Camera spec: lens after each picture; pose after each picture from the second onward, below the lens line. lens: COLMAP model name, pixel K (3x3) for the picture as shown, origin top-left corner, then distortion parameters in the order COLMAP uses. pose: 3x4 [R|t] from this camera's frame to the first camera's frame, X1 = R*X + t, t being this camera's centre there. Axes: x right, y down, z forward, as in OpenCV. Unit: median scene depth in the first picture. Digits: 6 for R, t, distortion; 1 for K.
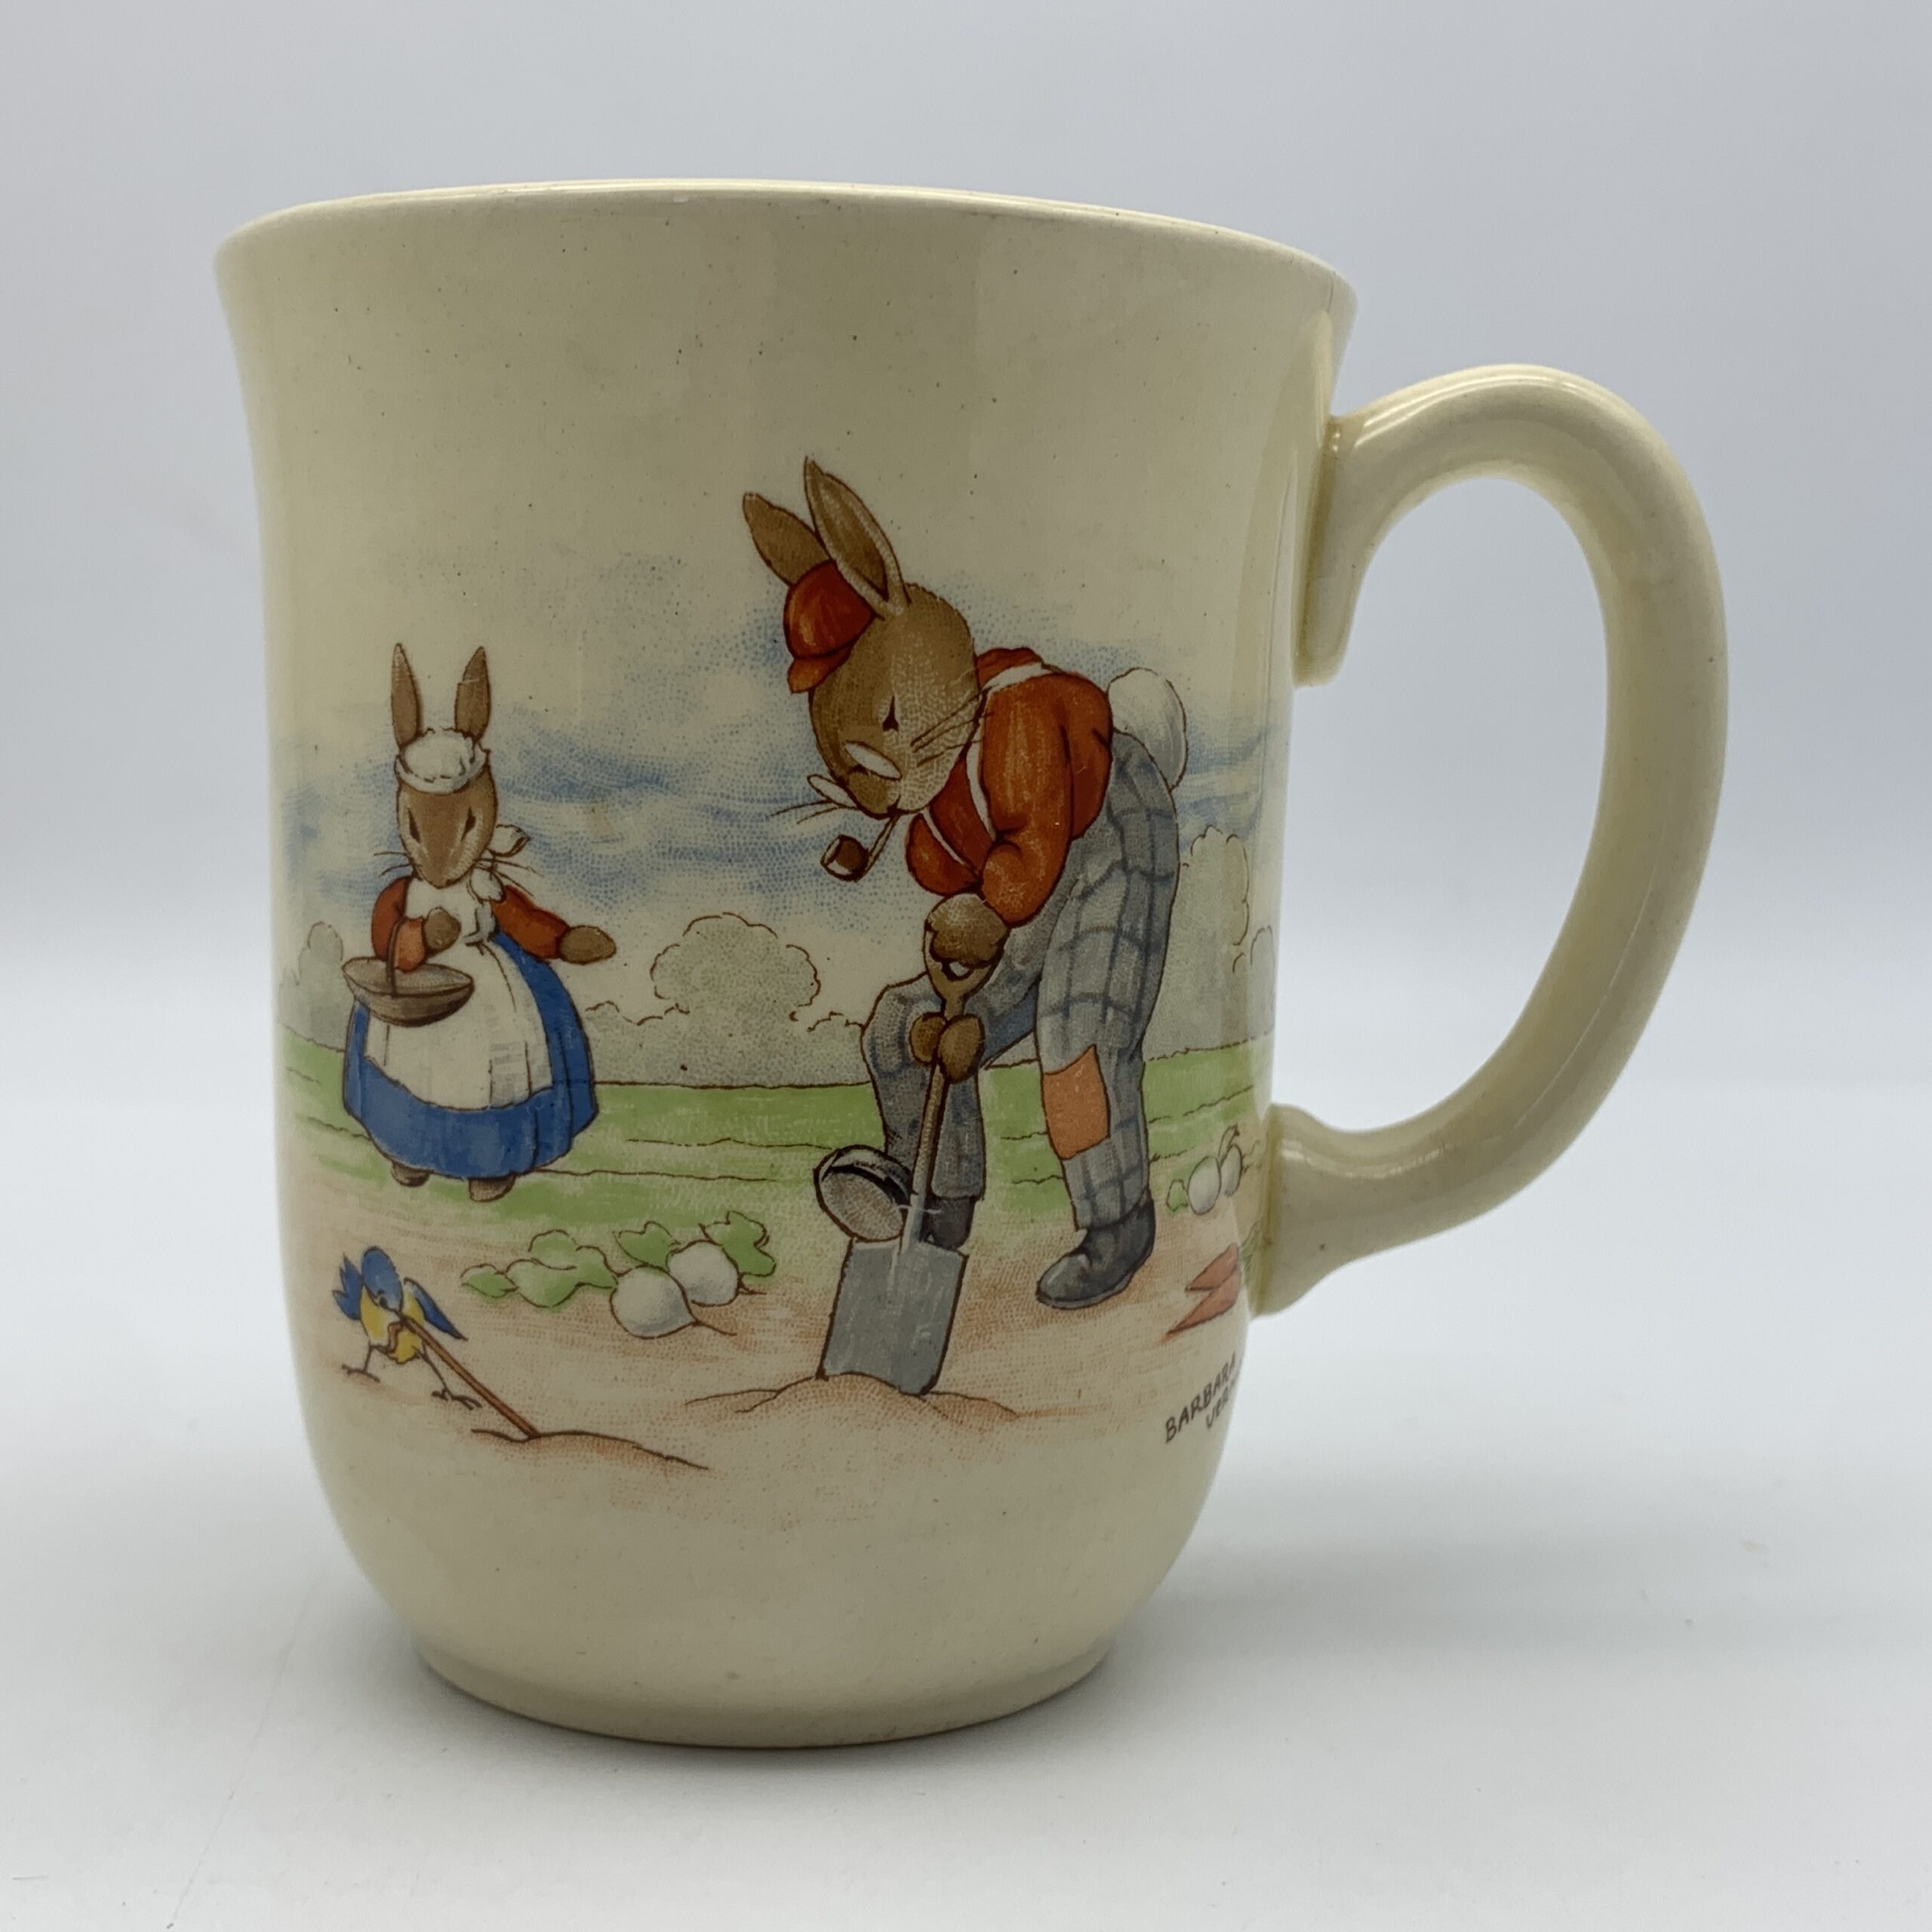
lens RADIAL K [[2794.8, 0, 966.1], [0, 2794.8, 952.2], [0, 0, 1]] dist [0.073210, 0.000000]
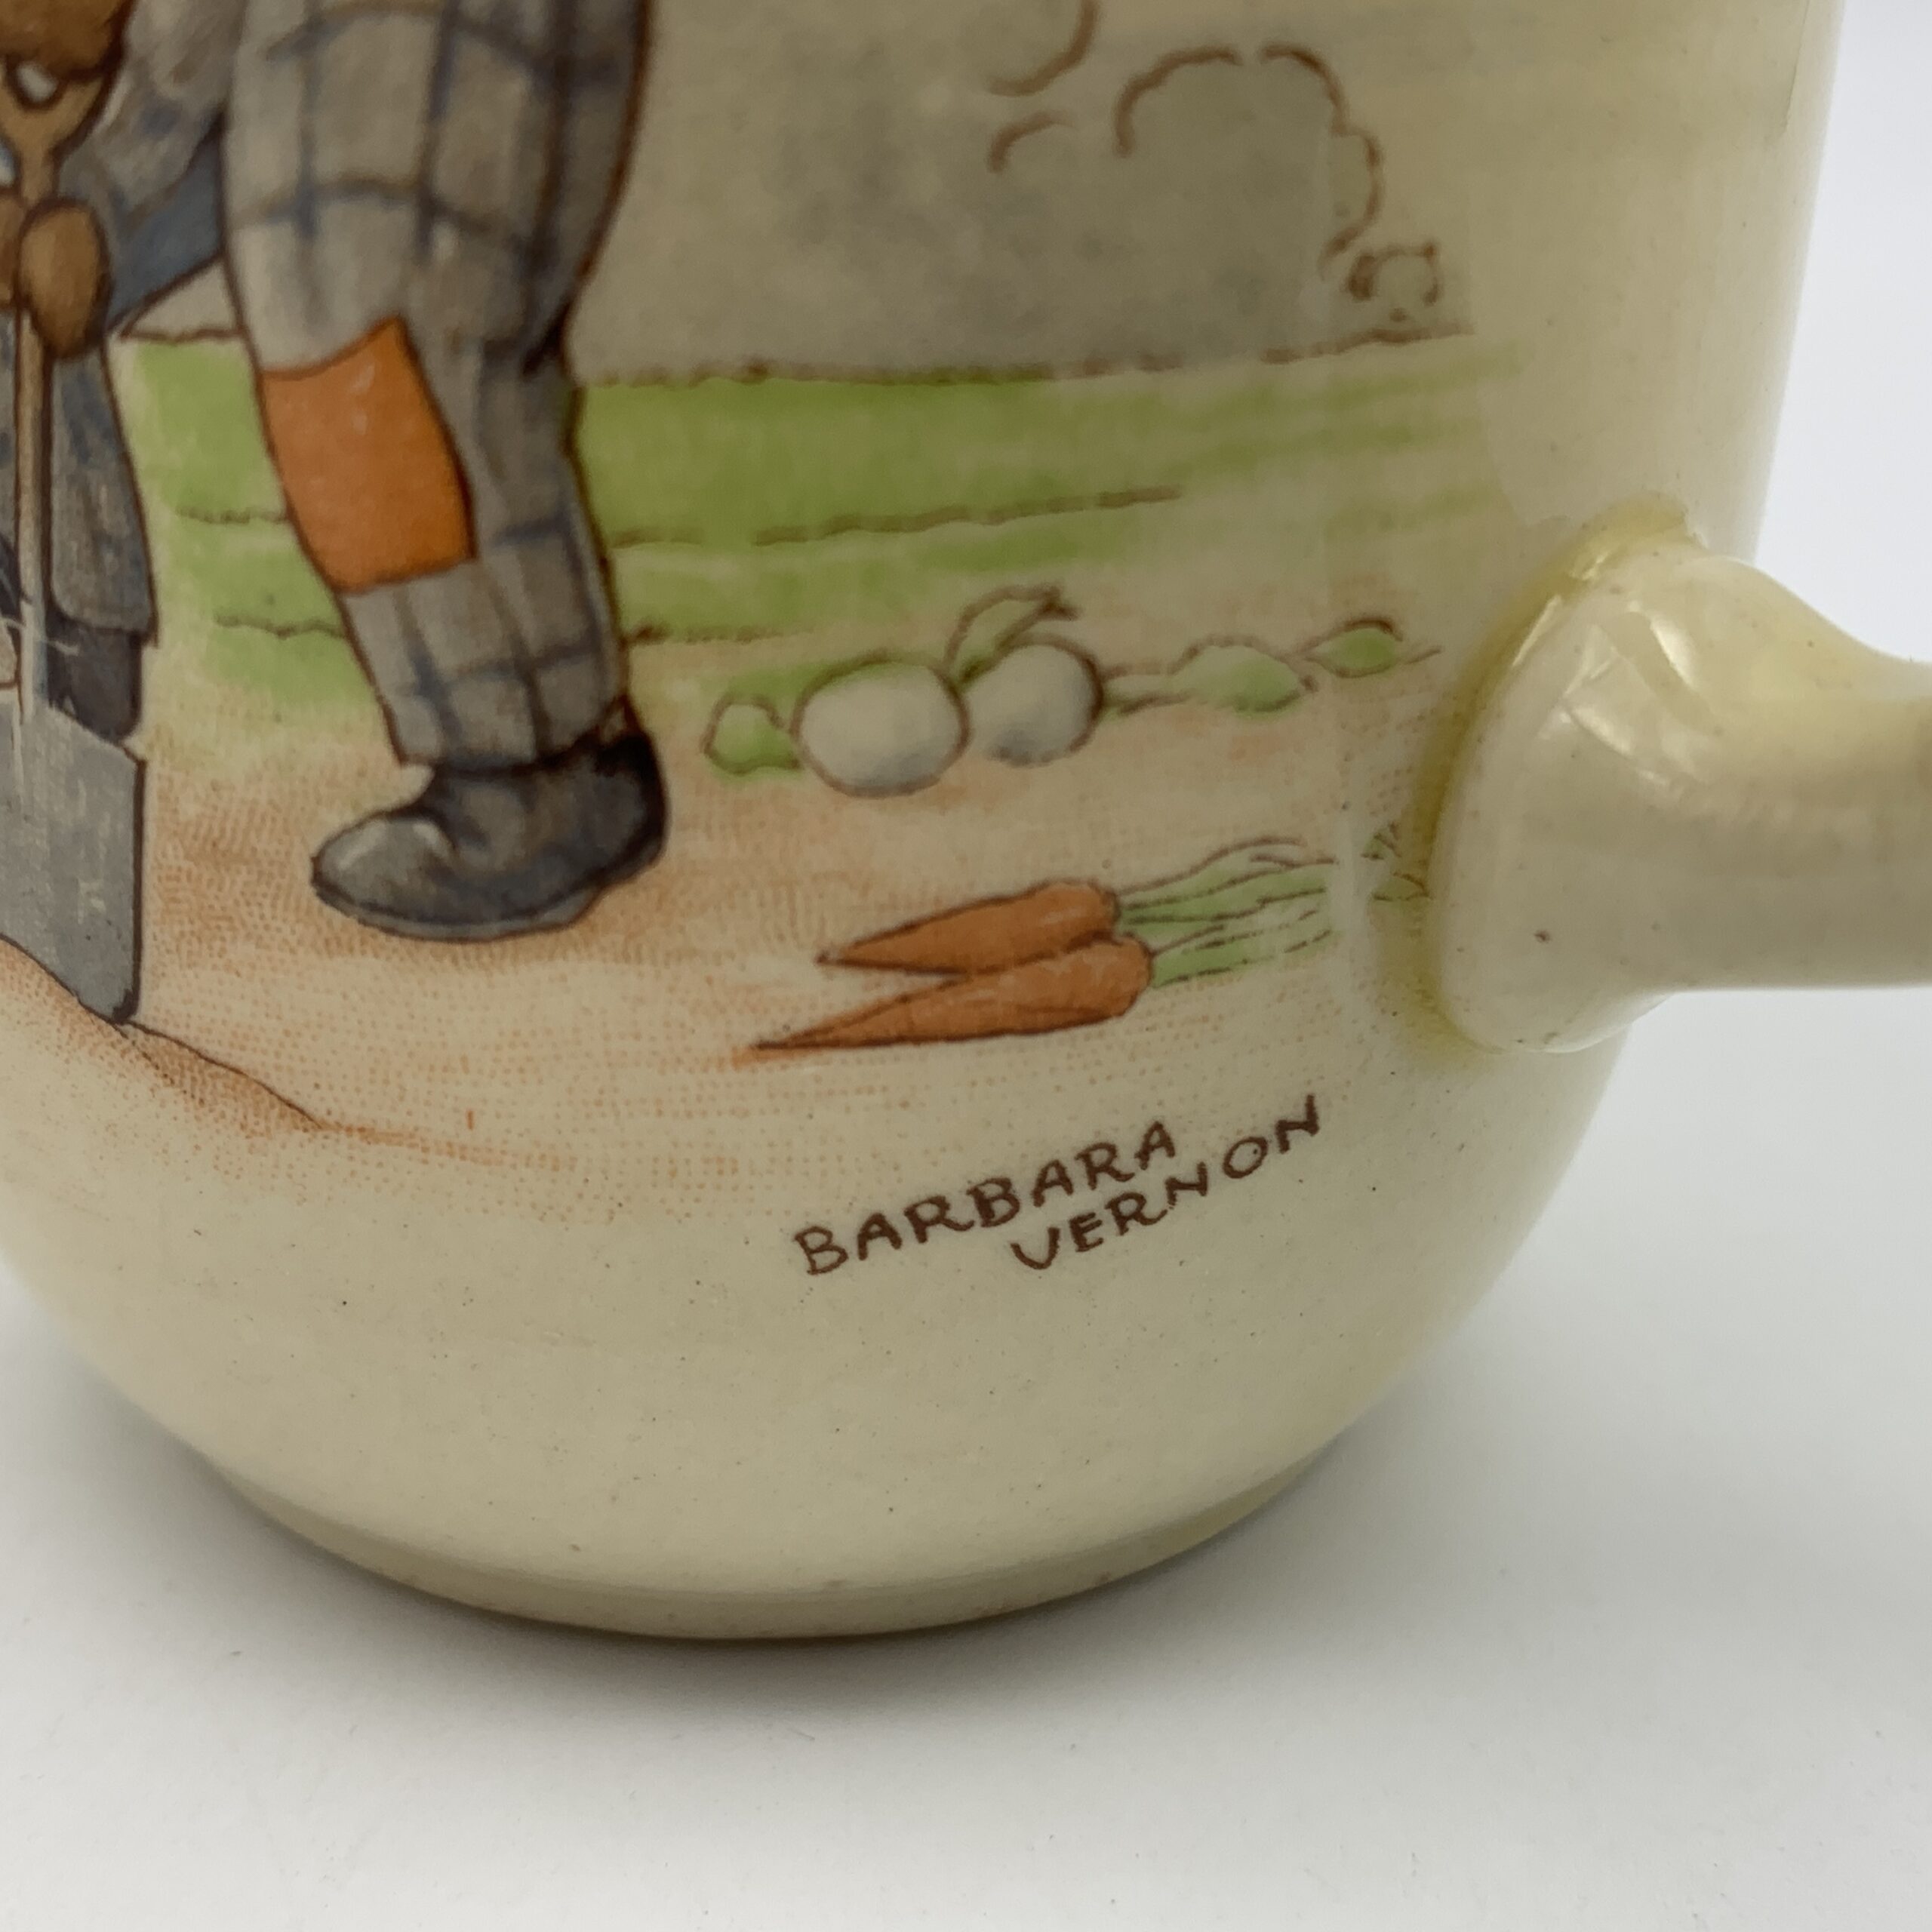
lens RADIAL K [[2794.8, 0, 923.7], [0, 2794.8, 896.8], [0, 0, 1]] dist [0.073210, 0.000000]
pose [[0.657364, 0.277569, -0.700591, 0.397814], [-0.064690, 0.947046, 0.314513, -0.018674], [0.750791, -0.161428, 0.640510, 0.804370]]
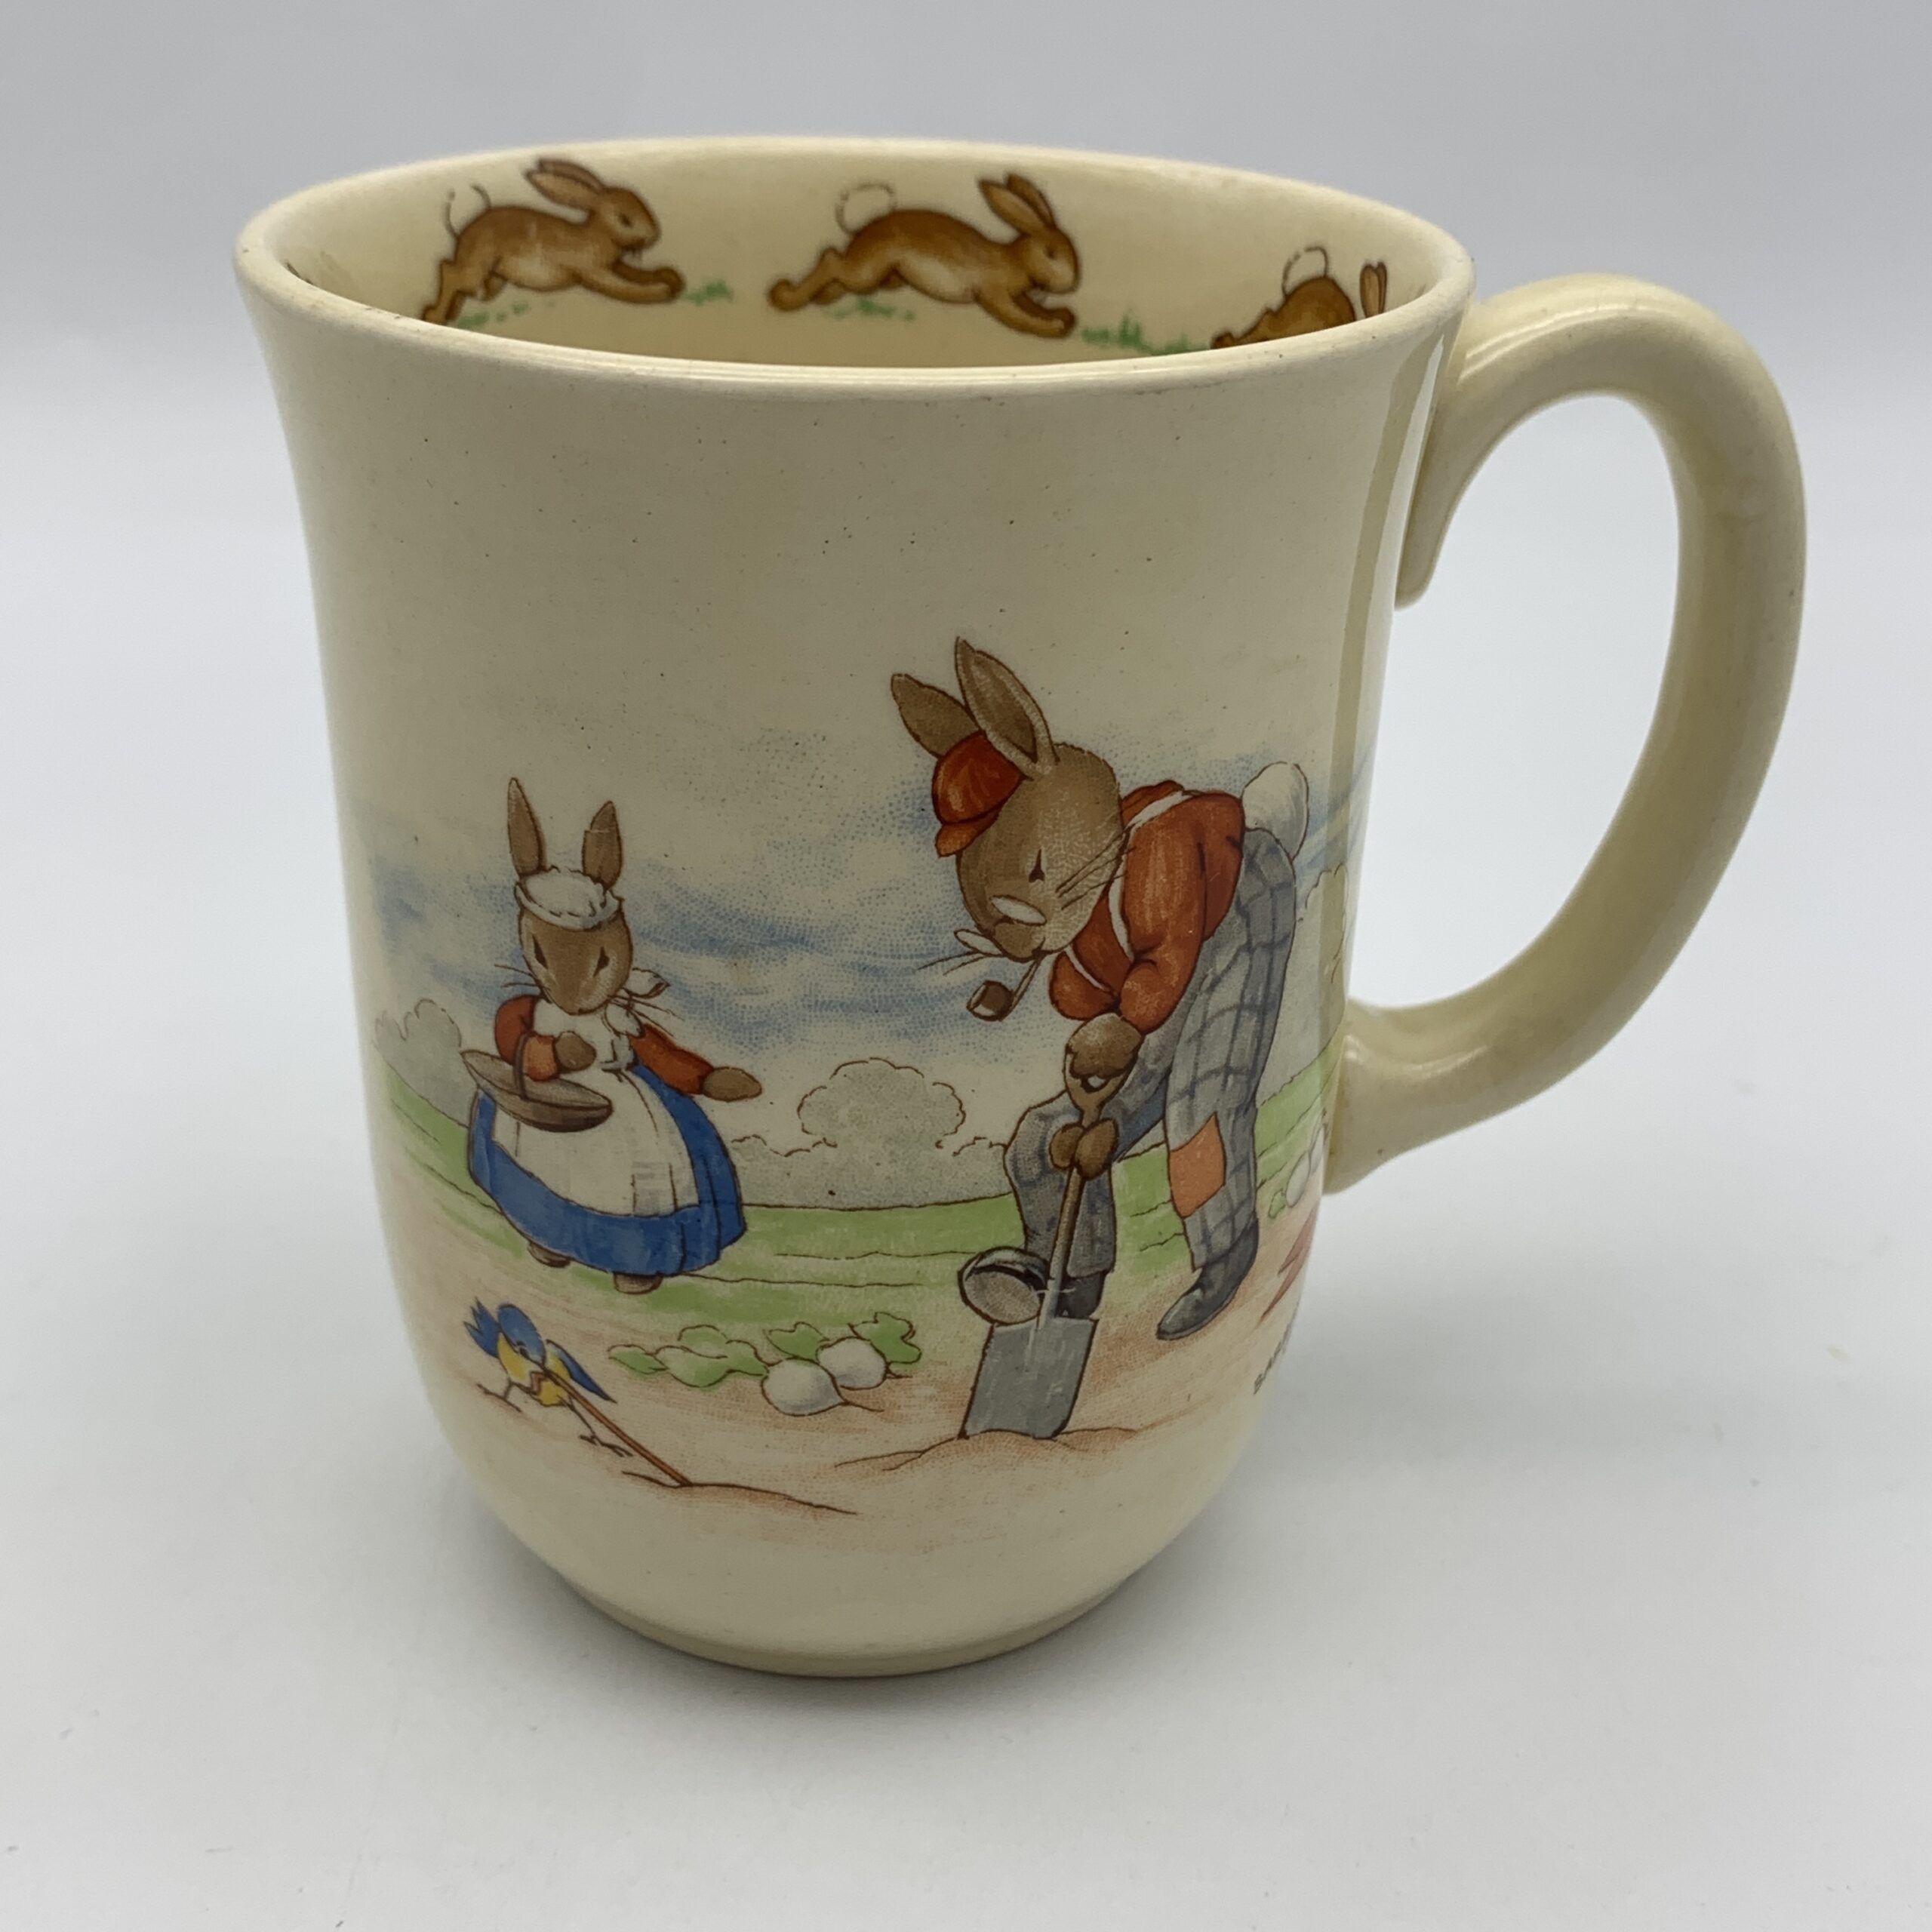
lens RADIAL K [[2794.8, 0, 1019.0], [0, 2794.8, 917.0], [0, 0, 1]] dist [0.073210, 0.000000]
pose [[0.994447, -0.035981, 0.098898, -0.127275], [0.000543, 0.941477, 0.337077, -0.387814], [-0.105238, -0.335152, 0.936268, 0.070234]]
